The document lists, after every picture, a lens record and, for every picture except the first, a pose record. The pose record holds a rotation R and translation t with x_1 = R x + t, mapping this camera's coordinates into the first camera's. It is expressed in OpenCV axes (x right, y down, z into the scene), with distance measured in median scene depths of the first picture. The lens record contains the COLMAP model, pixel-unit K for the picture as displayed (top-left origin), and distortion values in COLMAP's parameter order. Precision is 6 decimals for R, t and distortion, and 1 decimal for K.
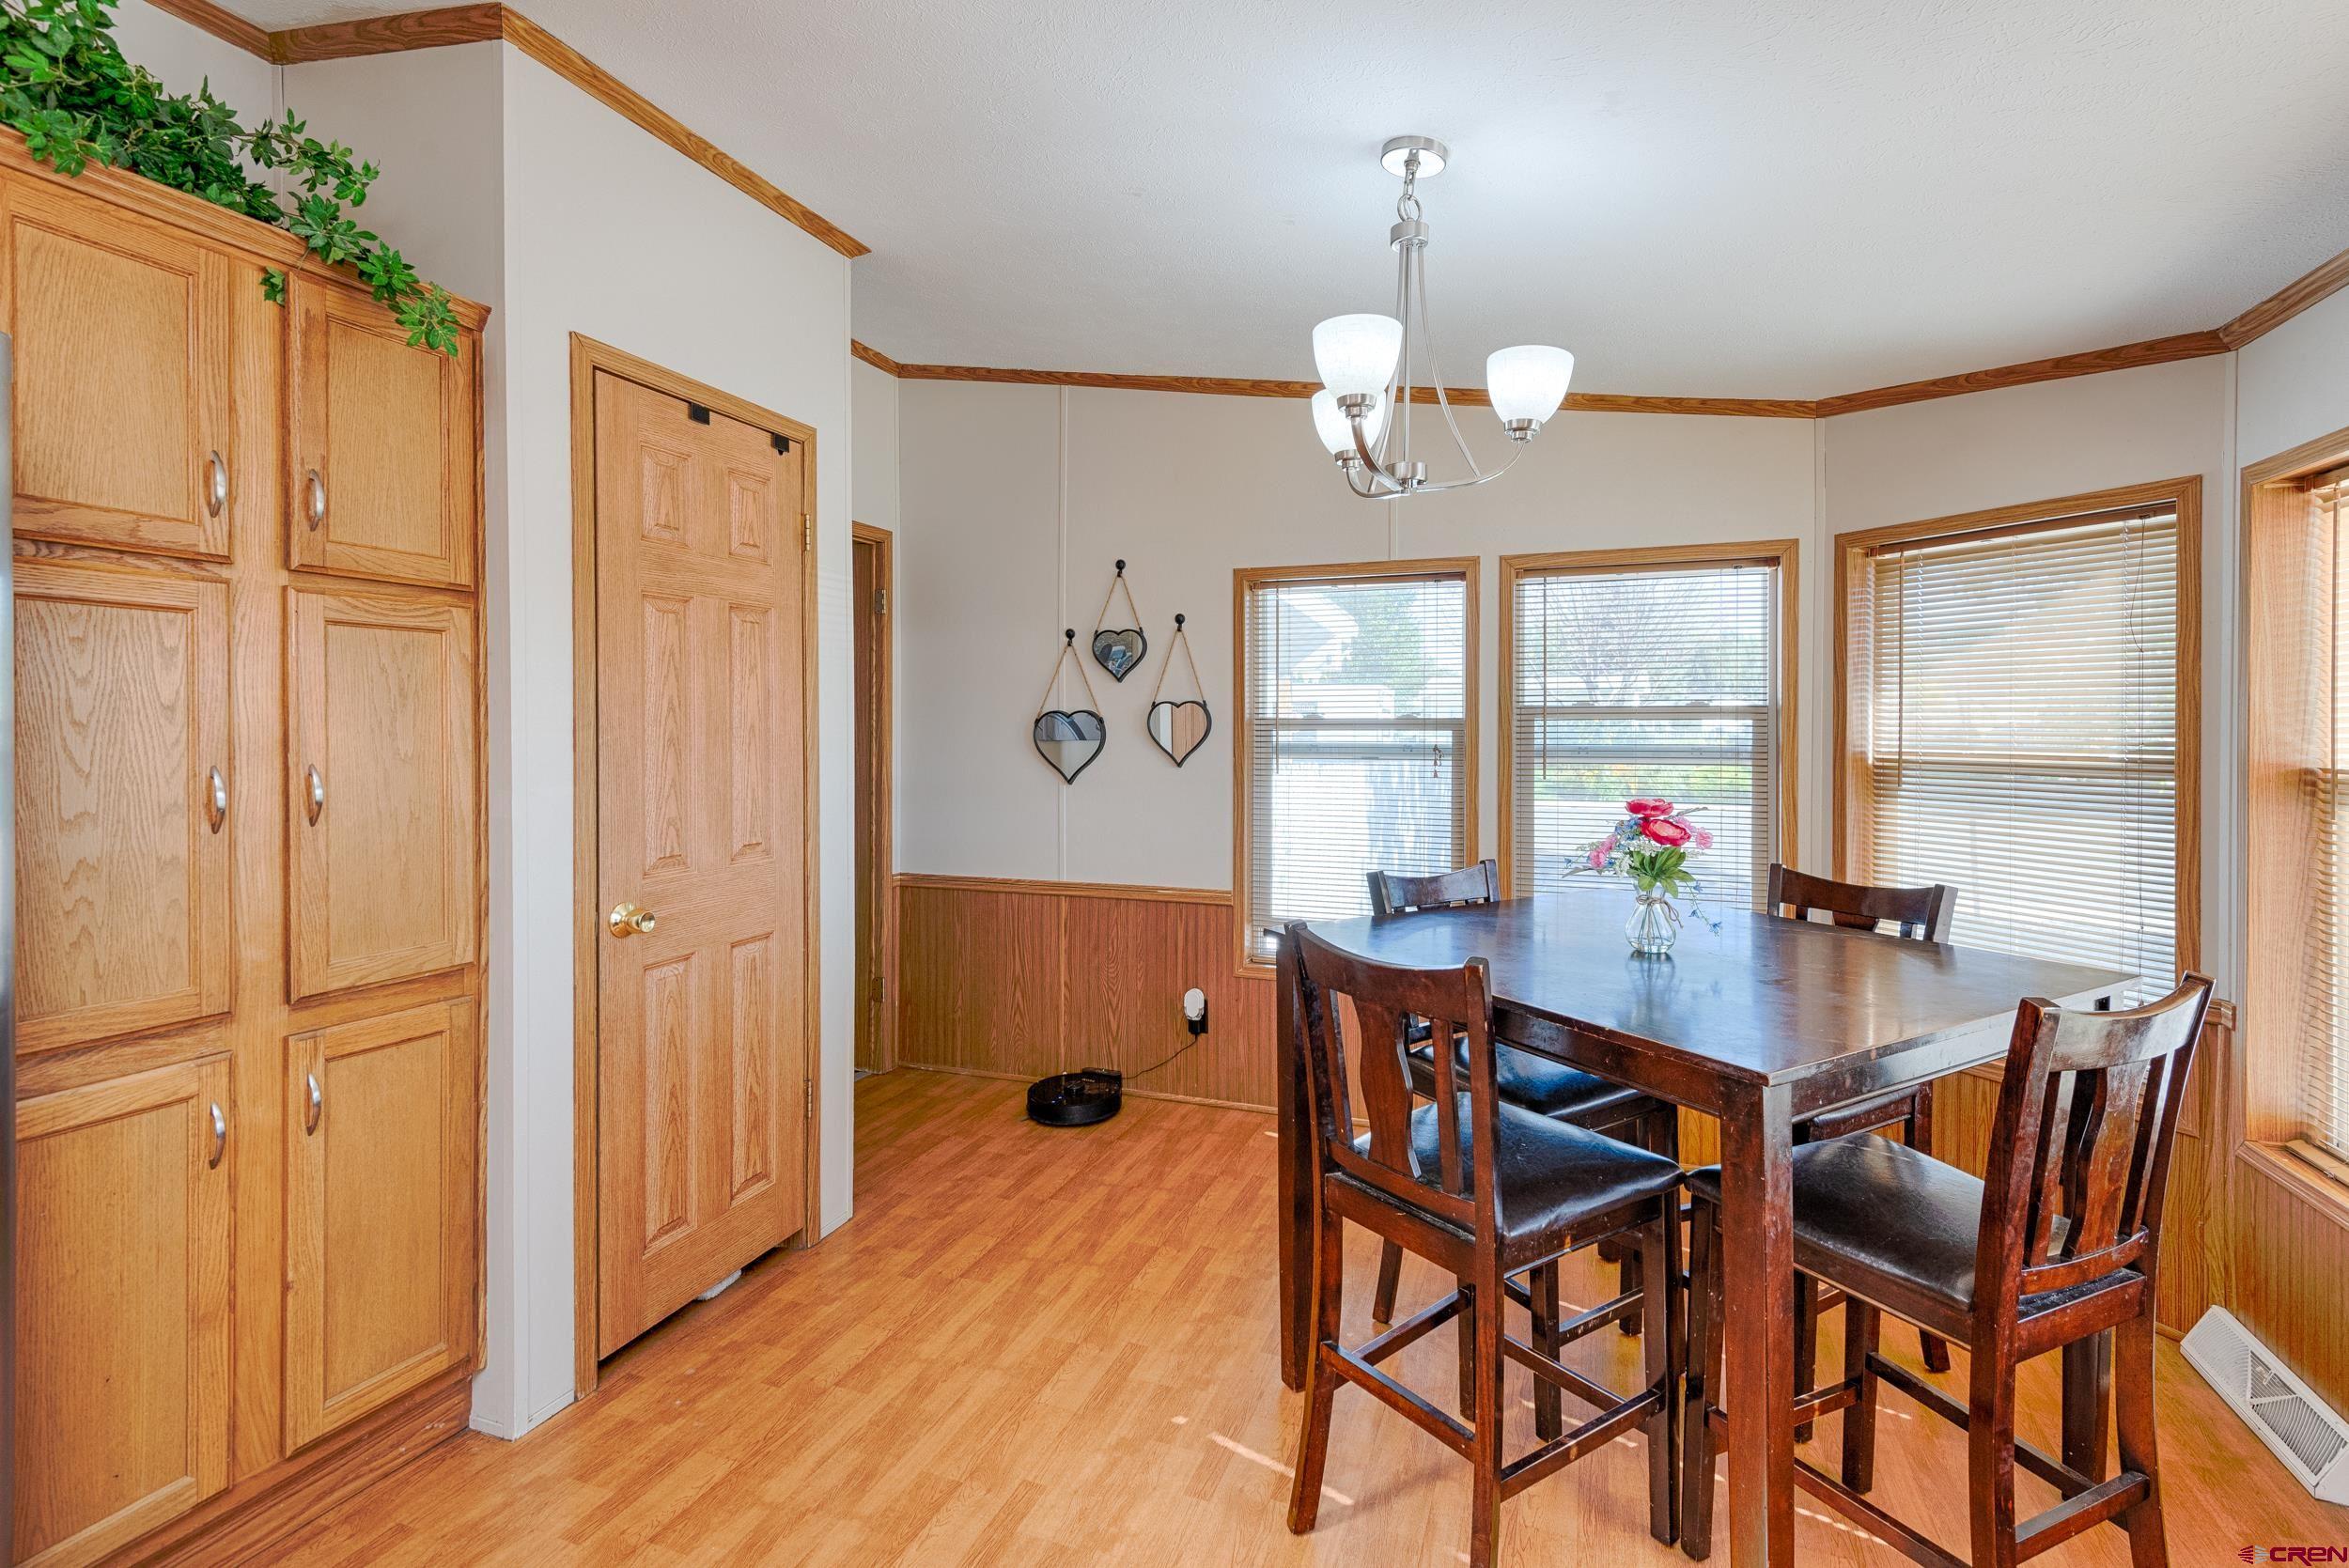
lens RADIAL K [[1083.7, 0, 1174.1], [0, 1083.7, 732.2], [0, 0, 1]] dist [0.036069, -0.028939]
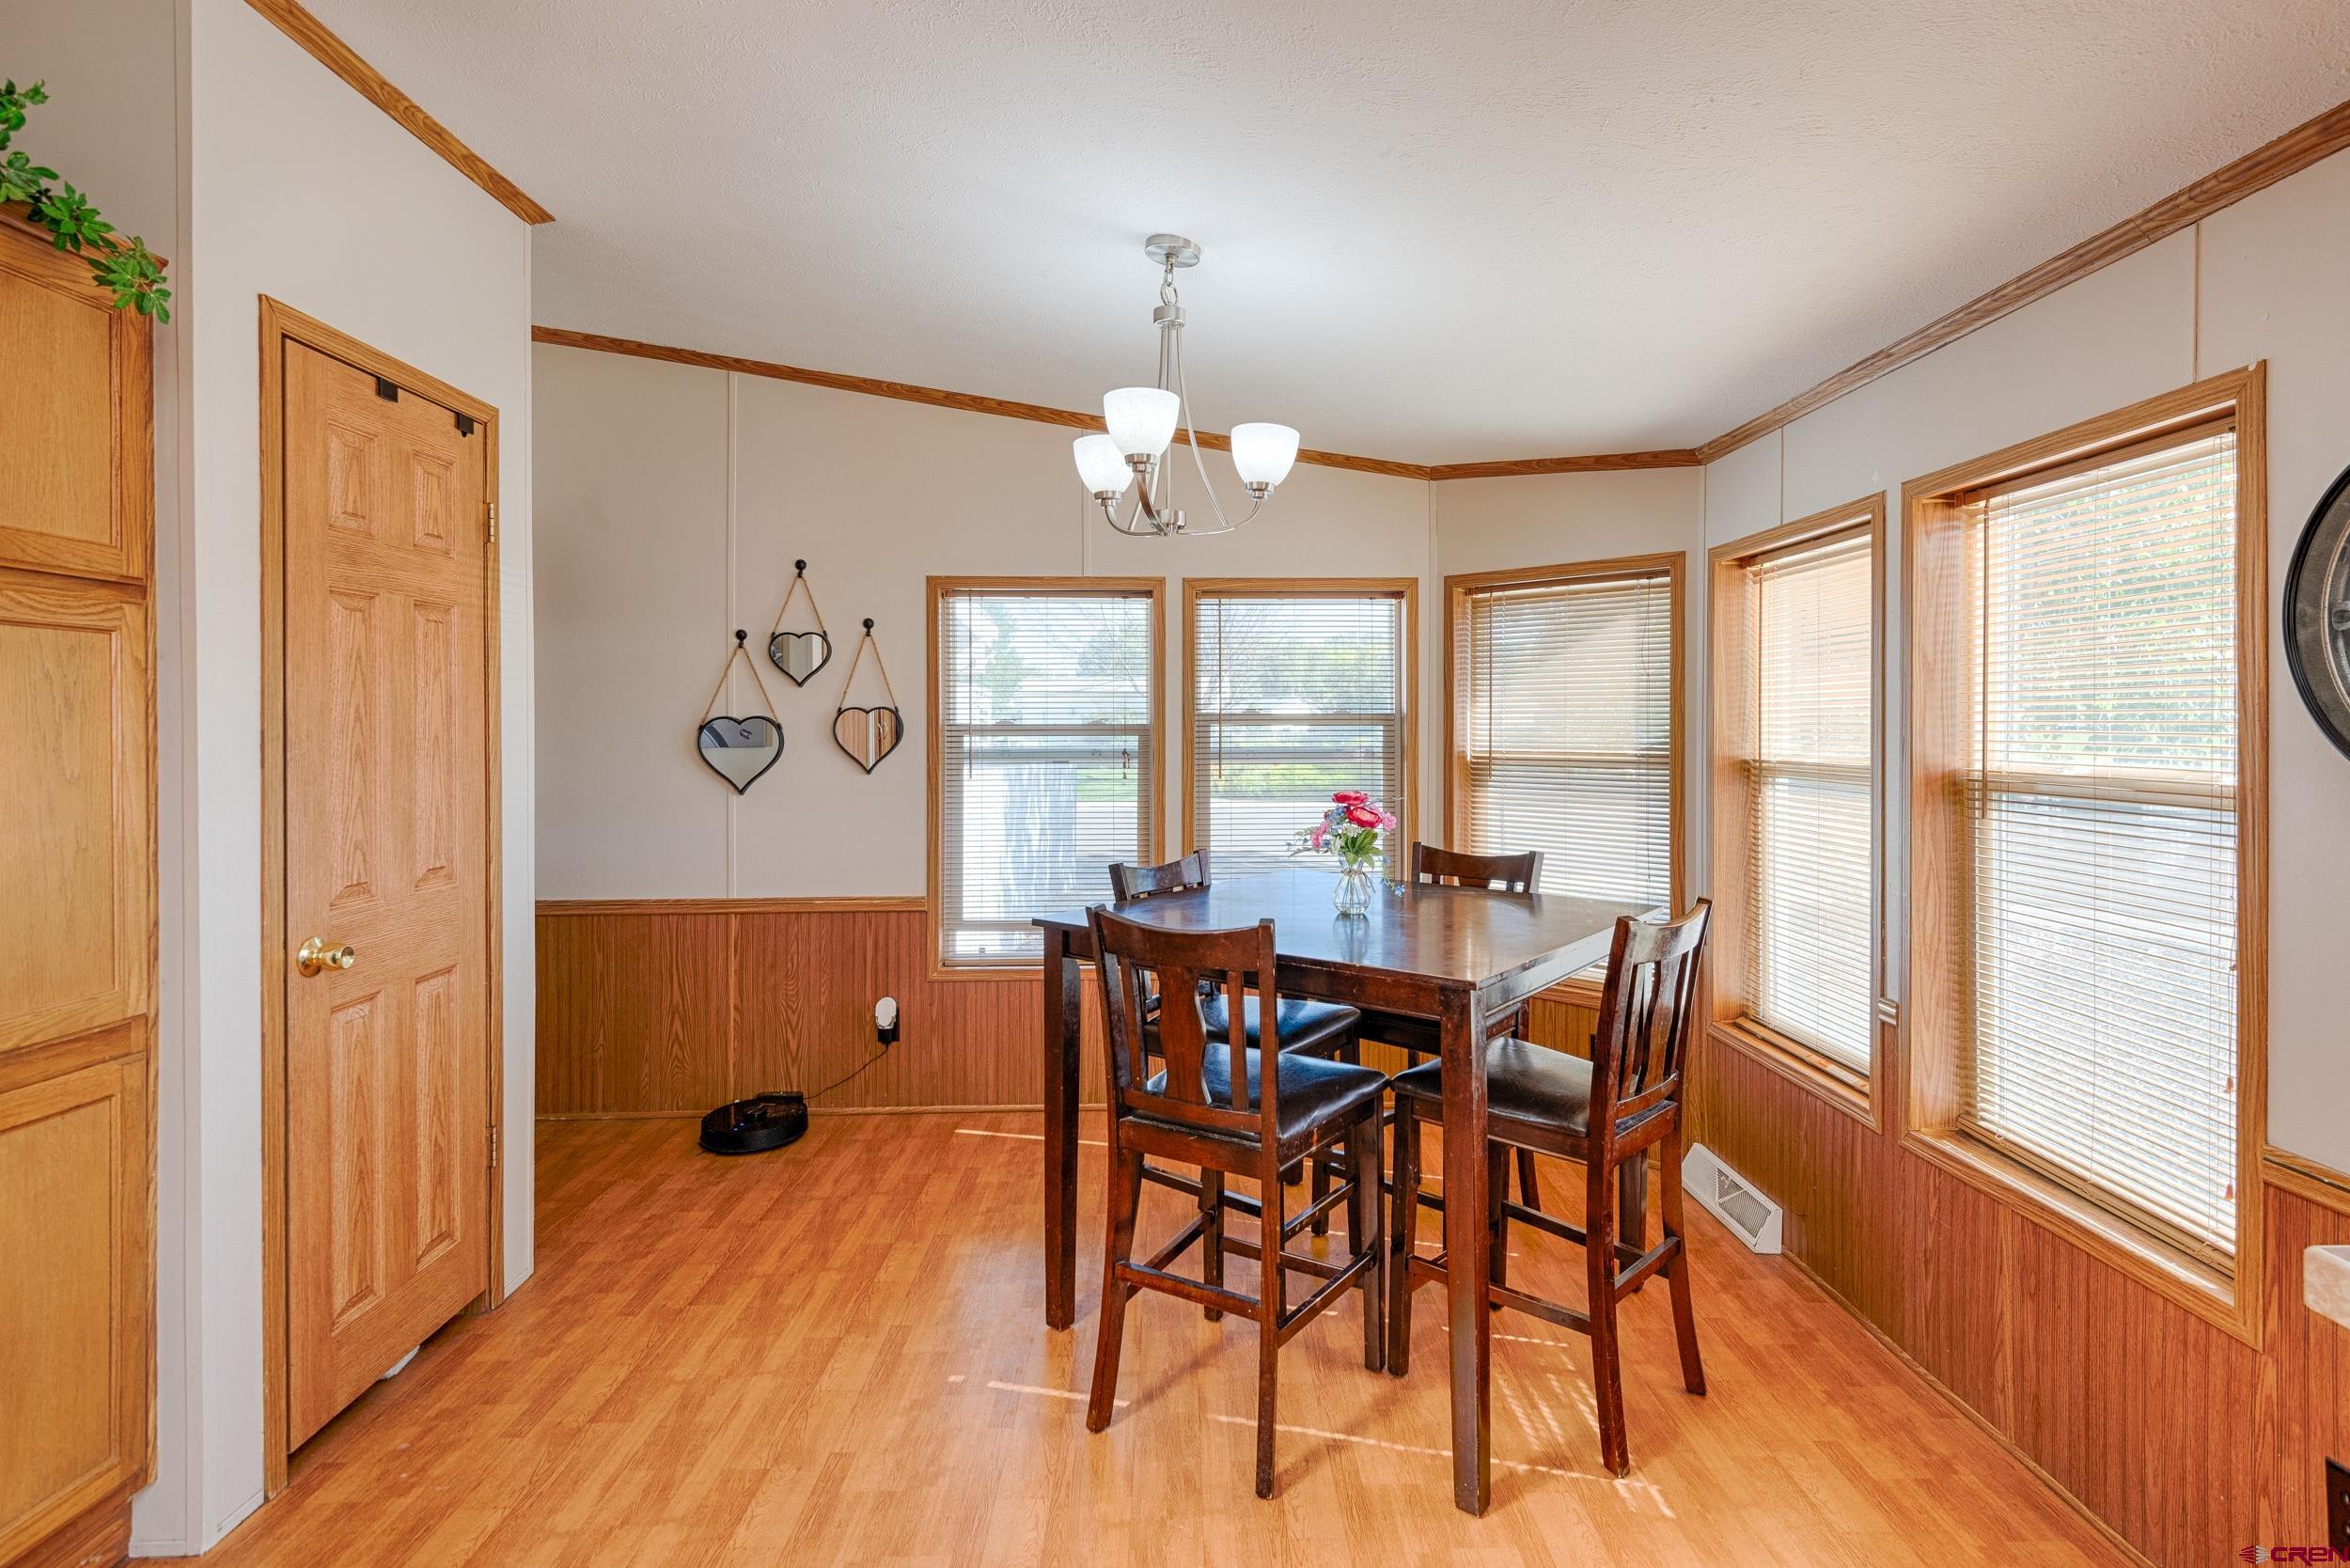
lens RADIAL K [[1165.6, 0, 1177.6], [0, 1165.6, 732.5], [0, 0, 1]] dist [0.002589, -0.008442]
pose [[0.929442, -0.005635, 0.368925, -0.187292], [0.006111, 0.999981, -0.000122, -0.005865], [-0.368917, 0.002367, 0.929459, -0.130726]]
